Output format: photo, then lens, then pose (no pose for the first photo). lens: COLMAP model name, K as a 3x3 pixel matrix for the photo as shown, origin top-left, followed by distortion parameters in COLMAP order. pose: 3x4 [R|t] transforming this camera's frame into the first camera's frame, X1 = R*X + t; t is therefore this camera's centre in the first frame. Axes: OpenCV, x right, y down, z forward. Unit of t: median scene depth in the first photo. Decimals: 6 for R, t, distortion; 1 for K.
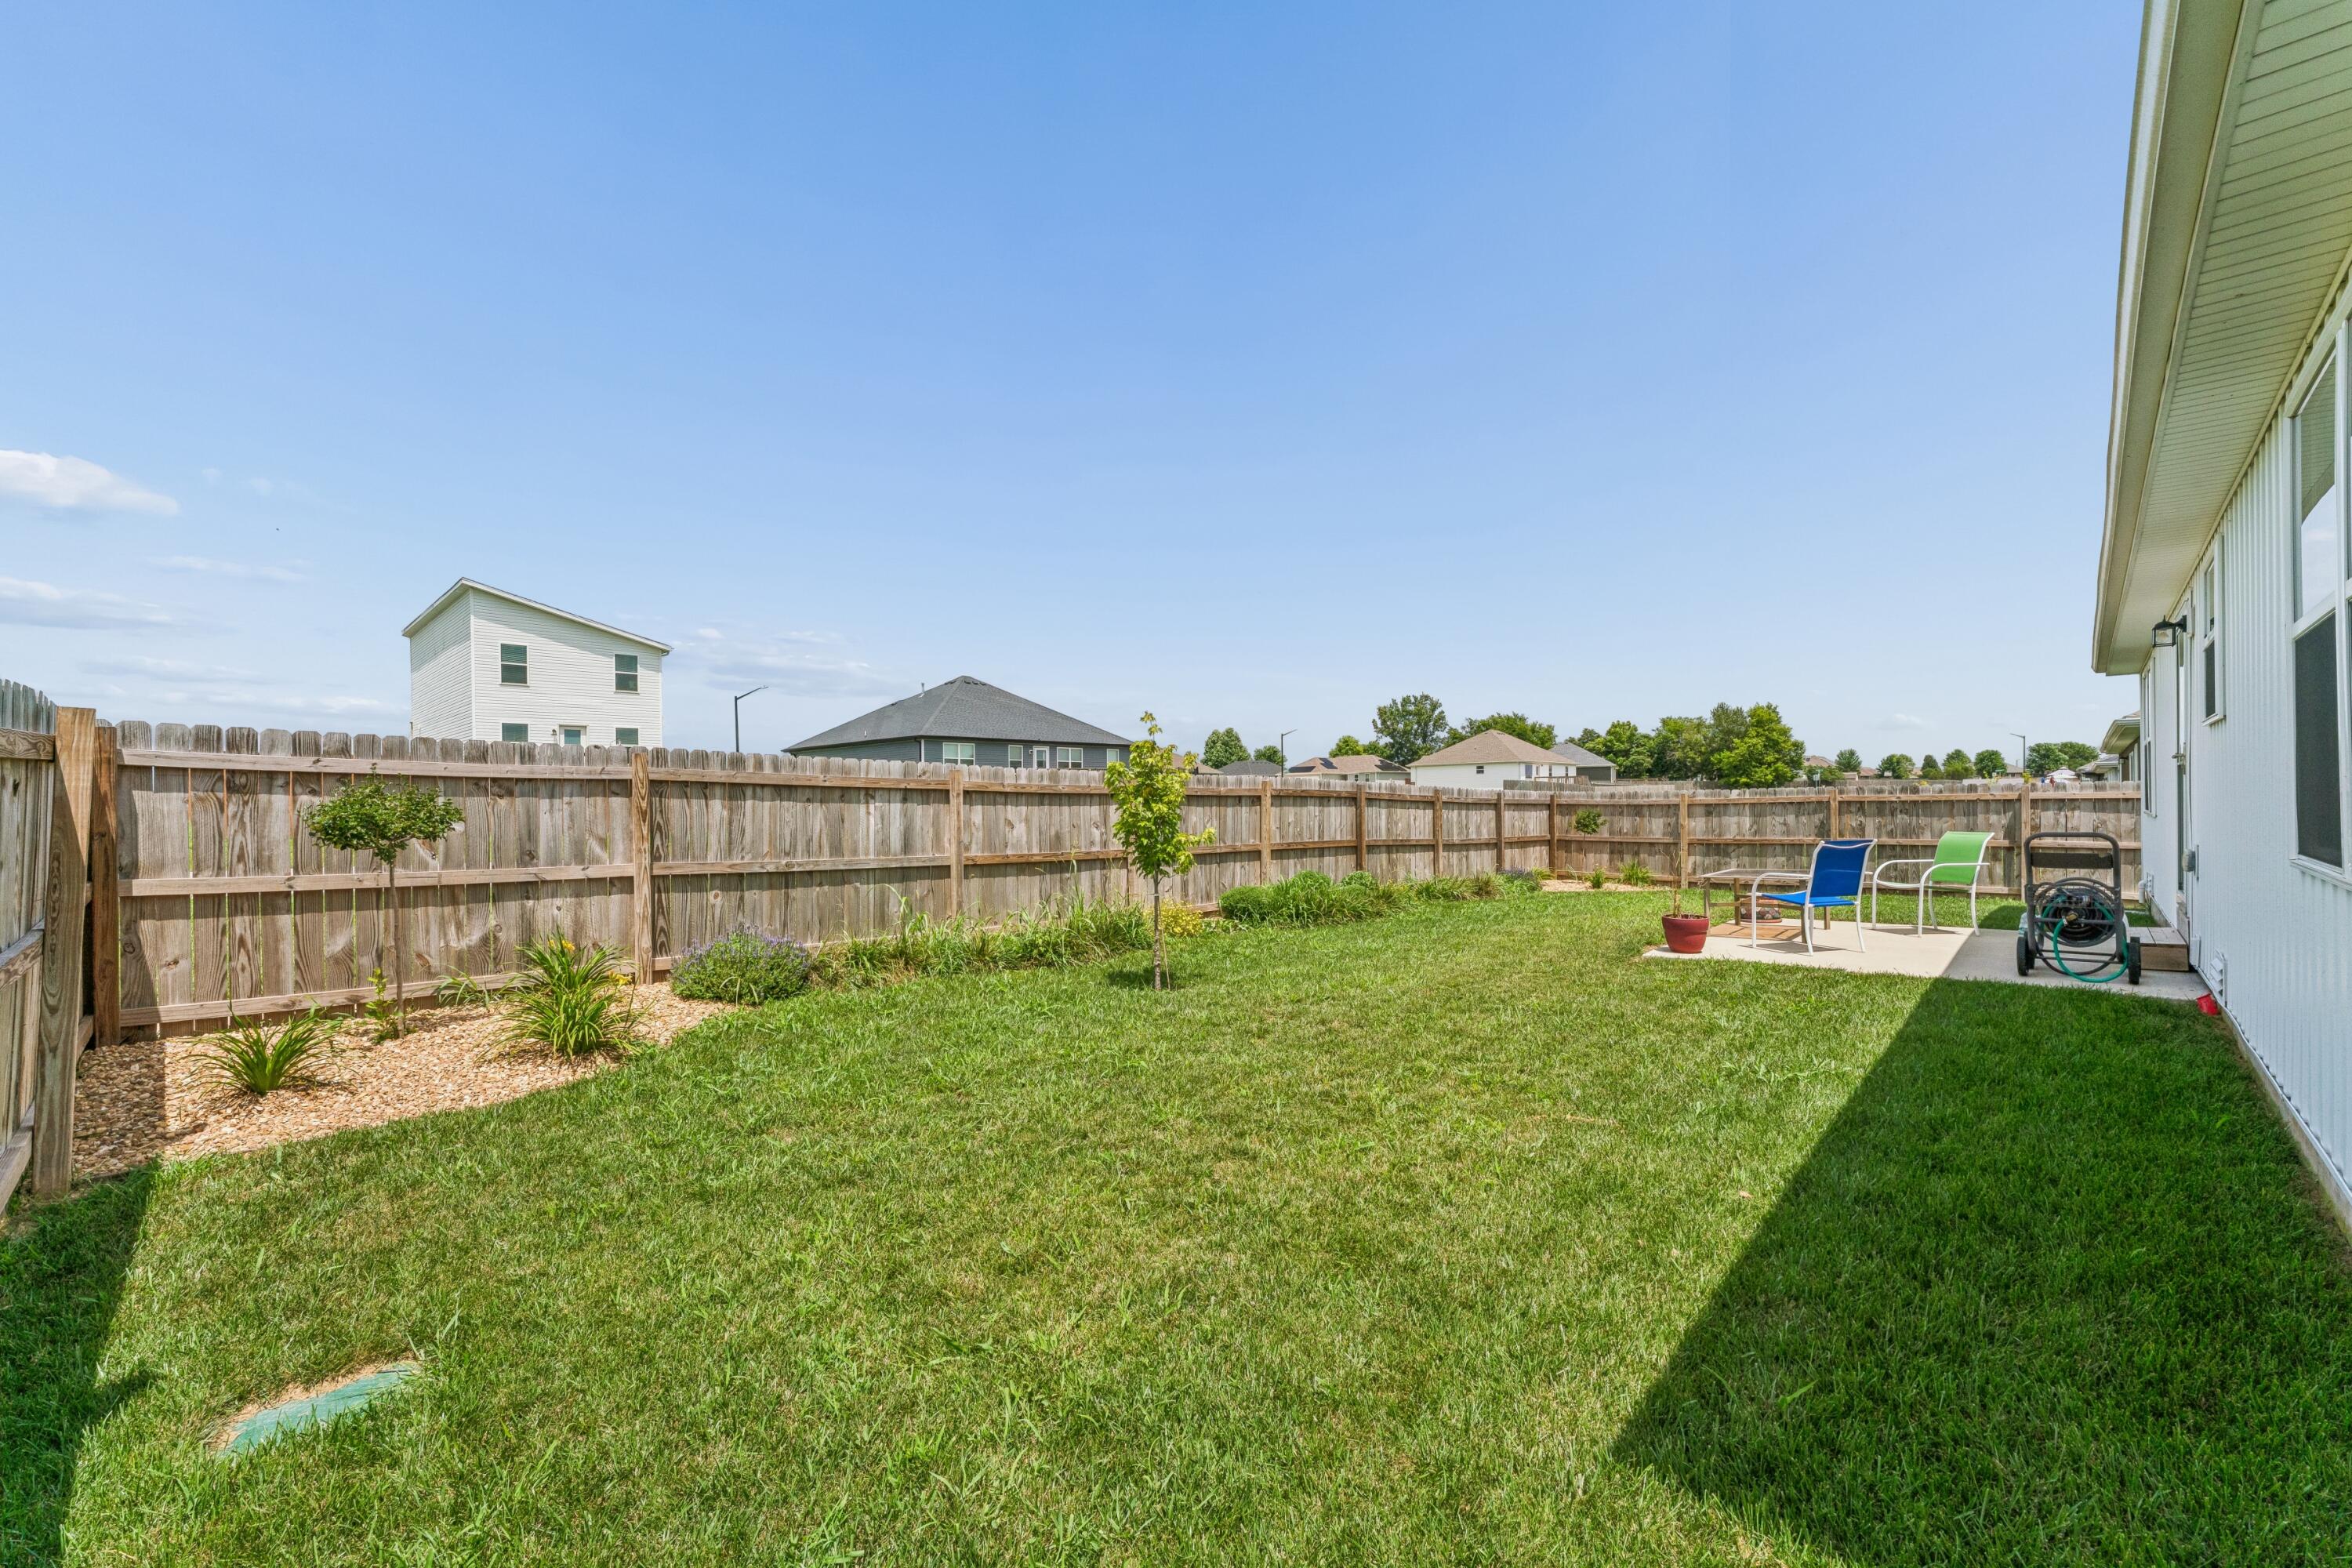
lens RADIAL K [[1044.7, 0, 1180.4], [0, 1044.7, 786.9], [0, 0, 1]] dist [0.000155, 0.000040]
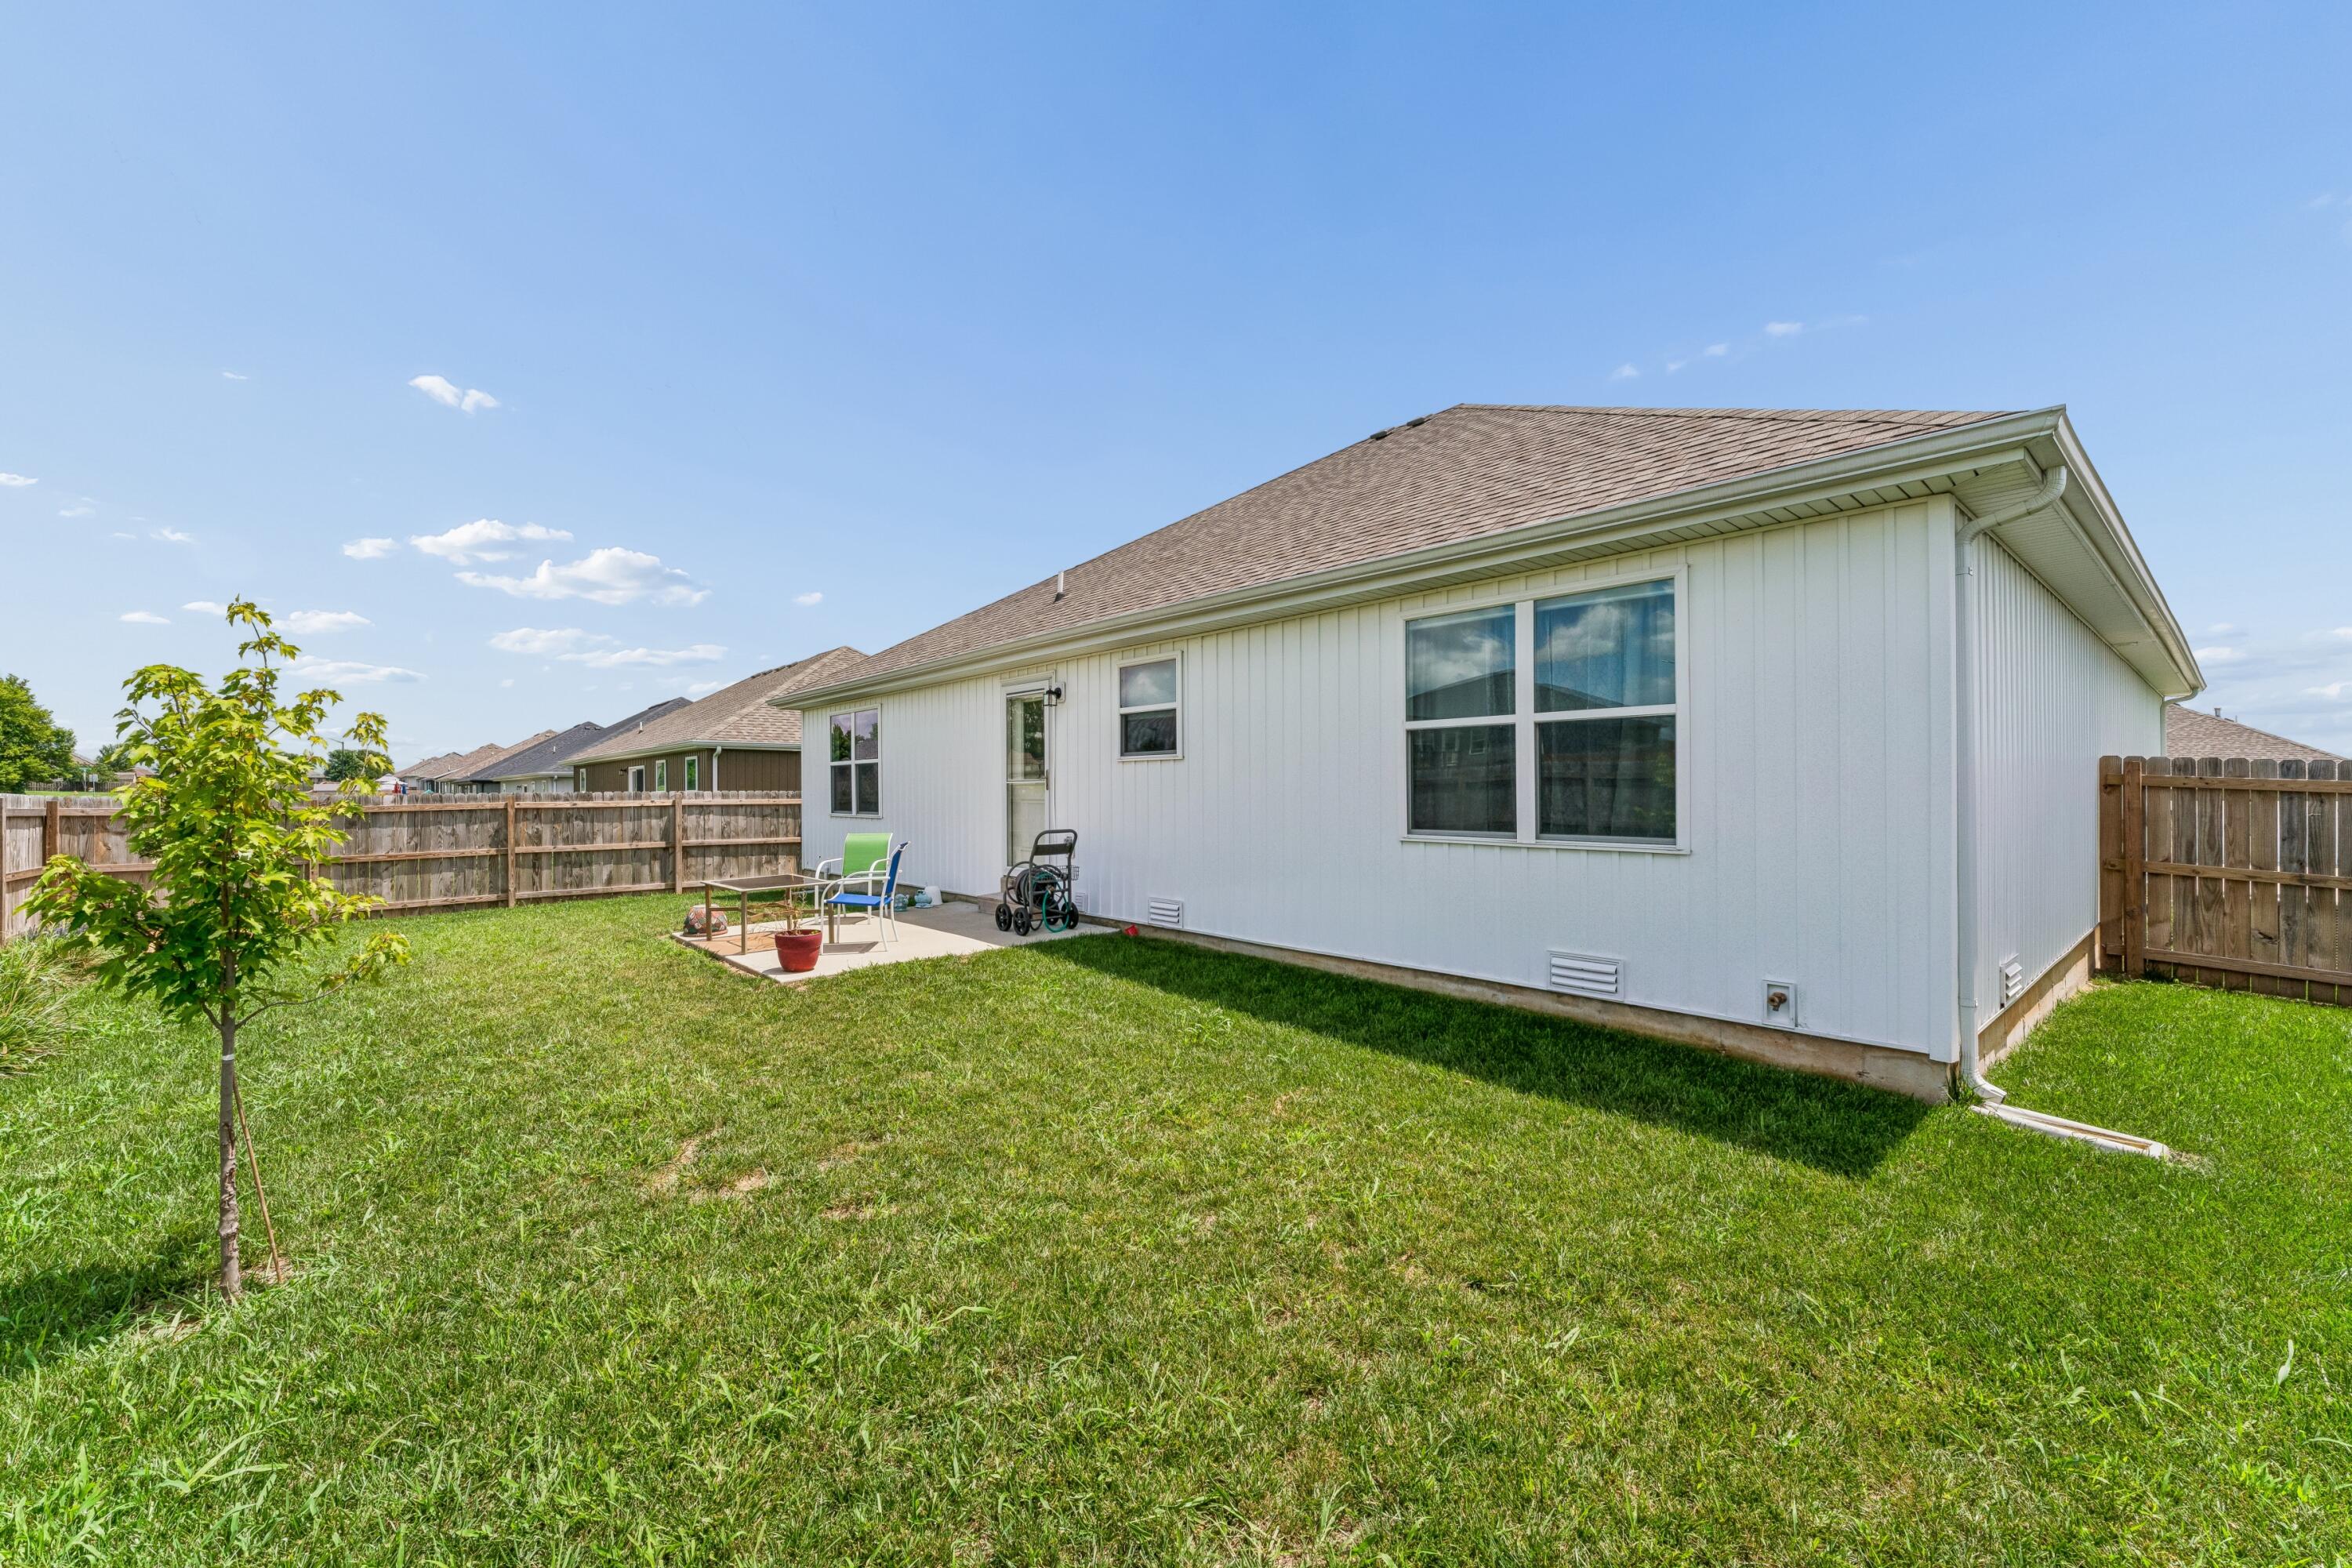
lens RADIAL K [[974.7, 0, 1181.7], [0, 974.7, 781.0], [0, 0, 1]] dist [-0.002523, -0.000230]
pose [[0.031258, 0.019657, 0.999318, -0.228537], [-0.008398, 0.999776, -0.019403, 0.001103], [-0.999476, -0.007786, 0.031417, 0.374831]]
